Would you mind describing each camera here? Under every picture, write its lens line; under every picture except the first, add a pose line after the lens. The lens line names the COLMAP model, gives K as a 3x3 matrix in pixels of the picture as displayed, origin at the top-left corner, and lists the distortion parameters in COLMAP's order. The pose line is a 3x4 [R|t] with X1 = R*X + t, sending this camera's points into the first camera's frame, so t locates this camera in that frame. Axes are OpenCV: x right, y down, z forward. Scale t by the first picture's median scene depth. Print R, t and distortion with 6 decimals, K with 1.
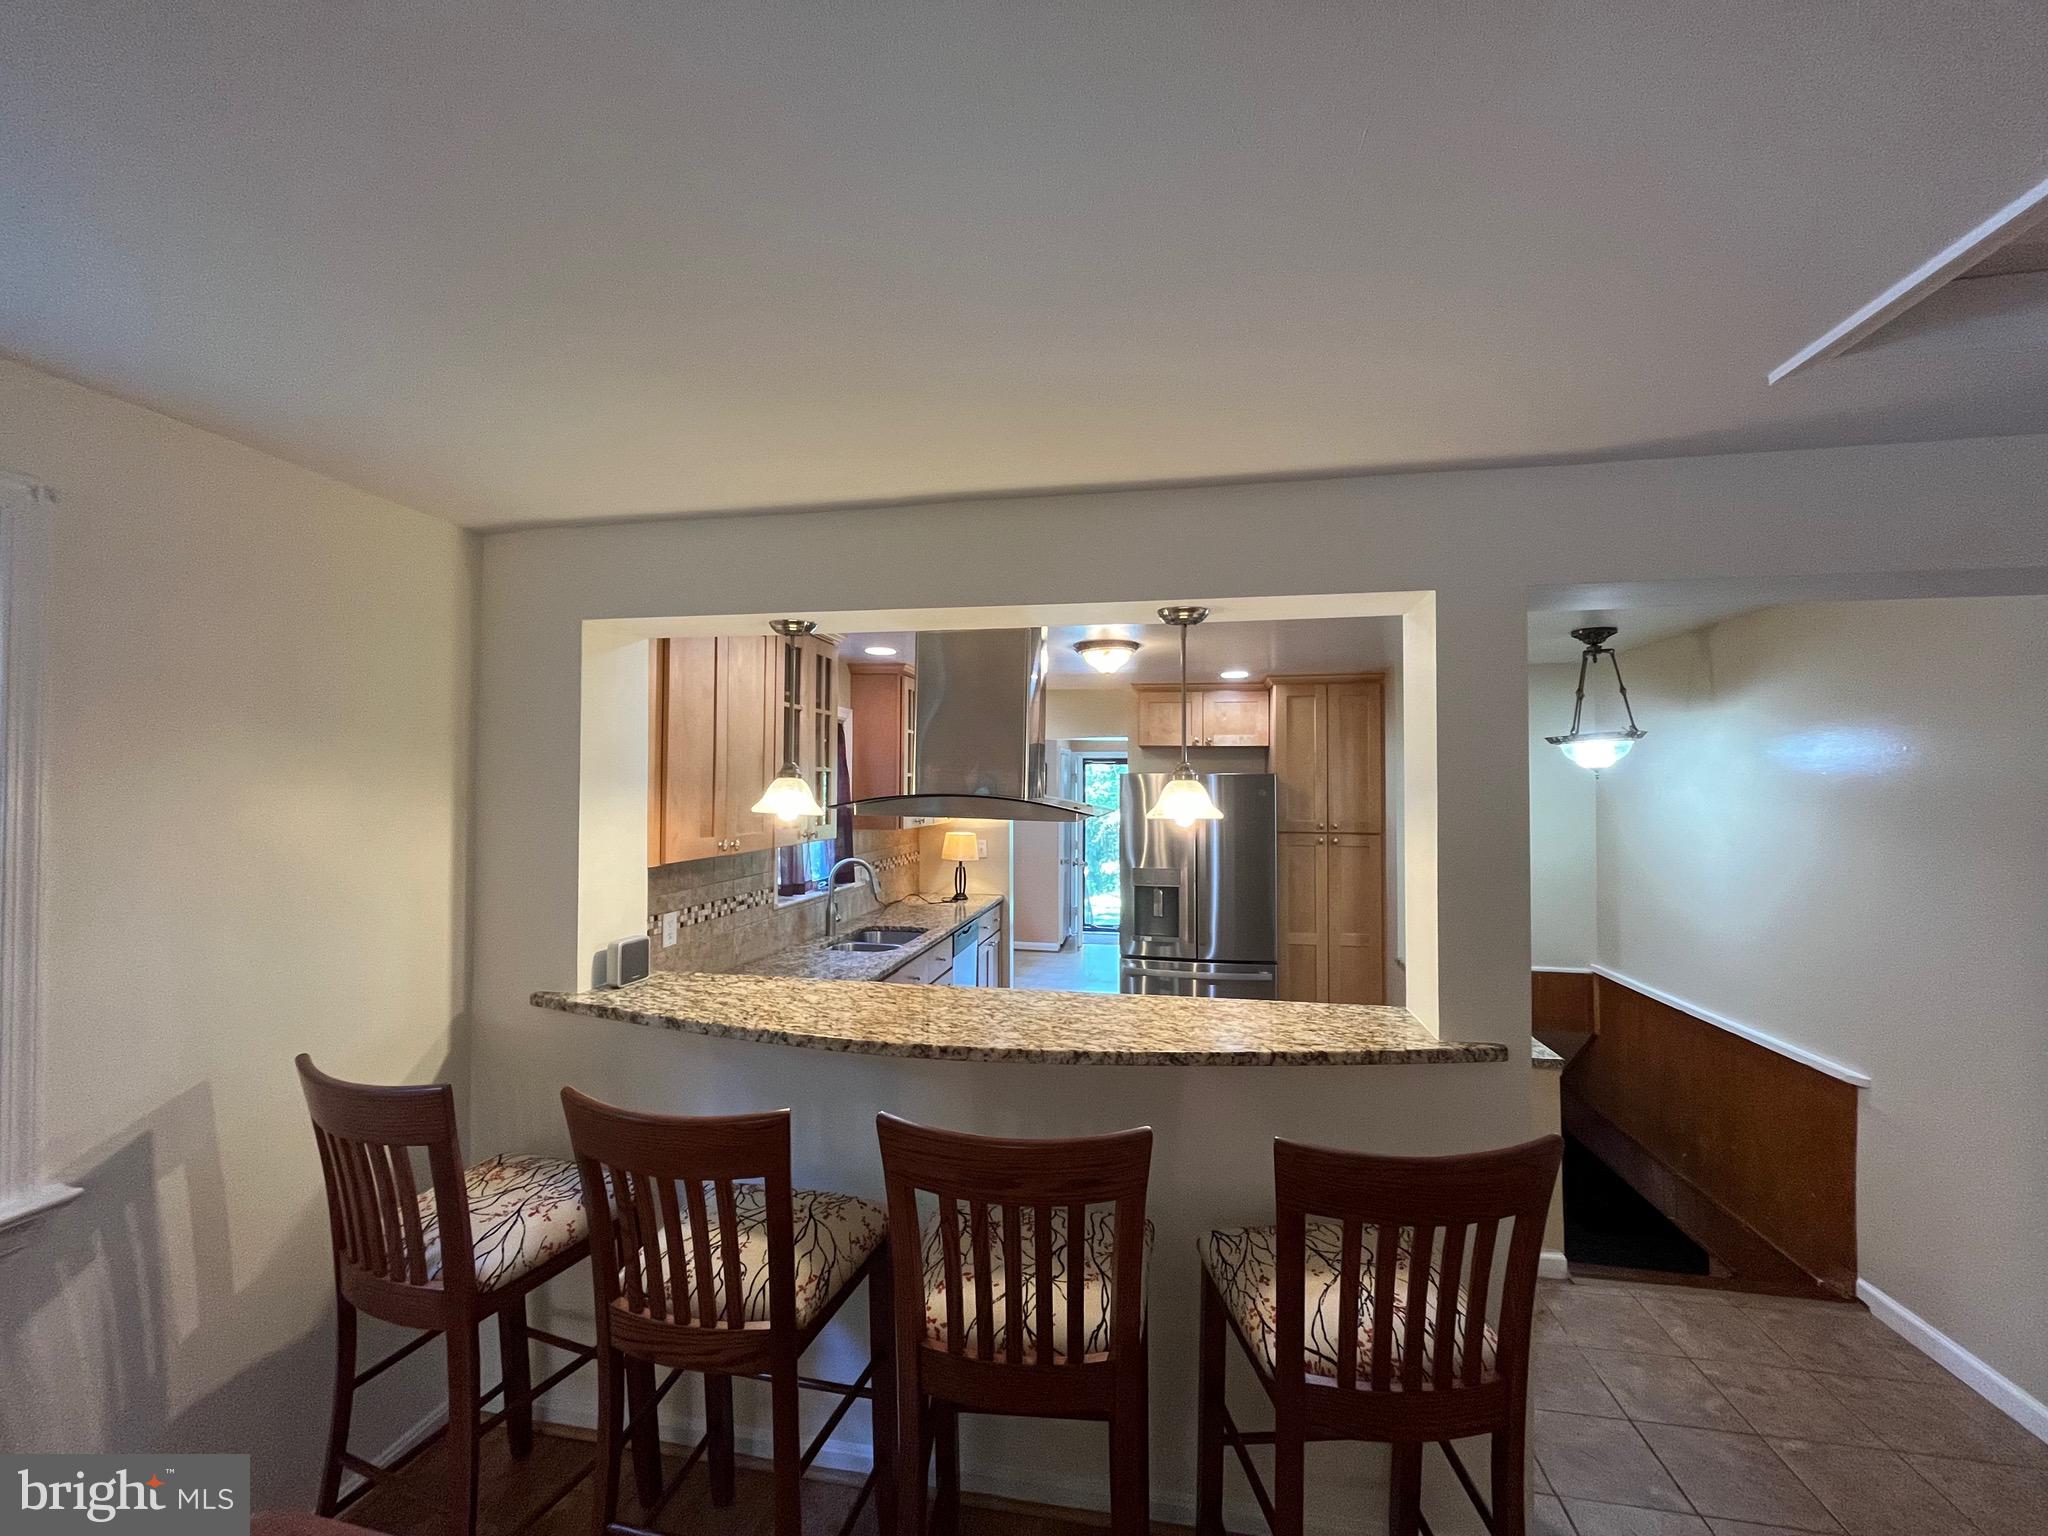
lens RADIAL K [[832.5, 0, 1023.8], [0, 832.5, 773.4], [0, 0, 1]] dist [-0.003149, -0.000759]
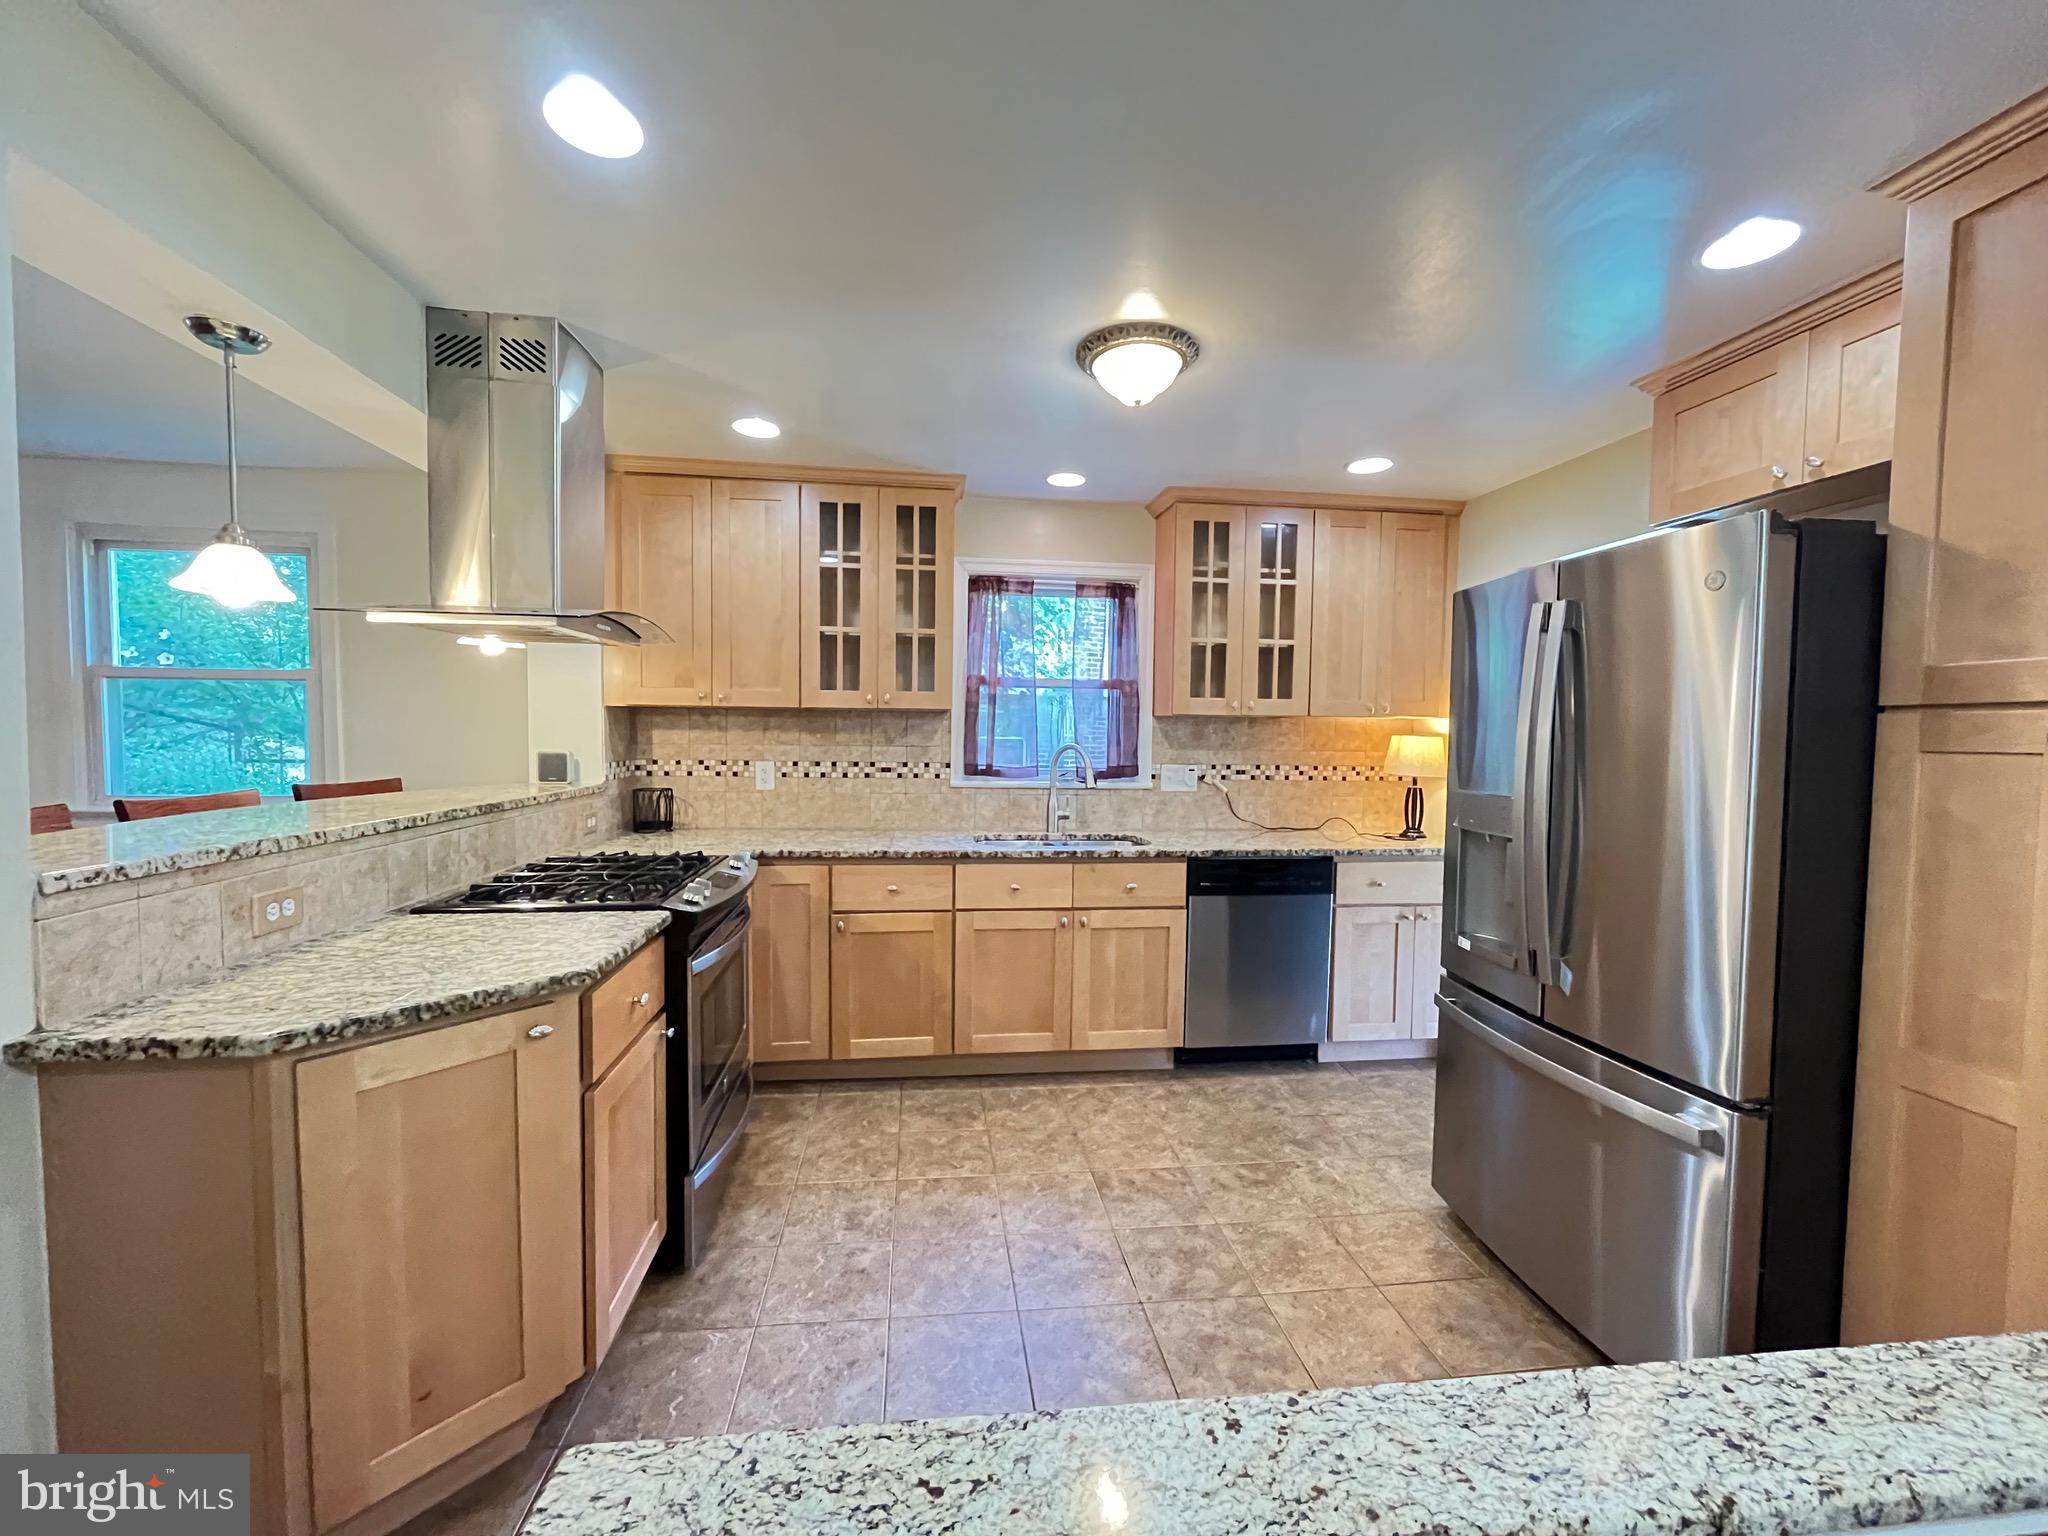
lens RADIAL K [[832.5, 0, 1023.8], [0, 832.5, 773.4], [0, 0, 1]] dist [-0.003149, -0.000759]
pose [[0.296303, 0.044911, -0.954037, 0.835581], [0.005387, 0.998799, 0.048692, 0.131980], [0.955079, -0.019566, 0.295706, 1.026938]]
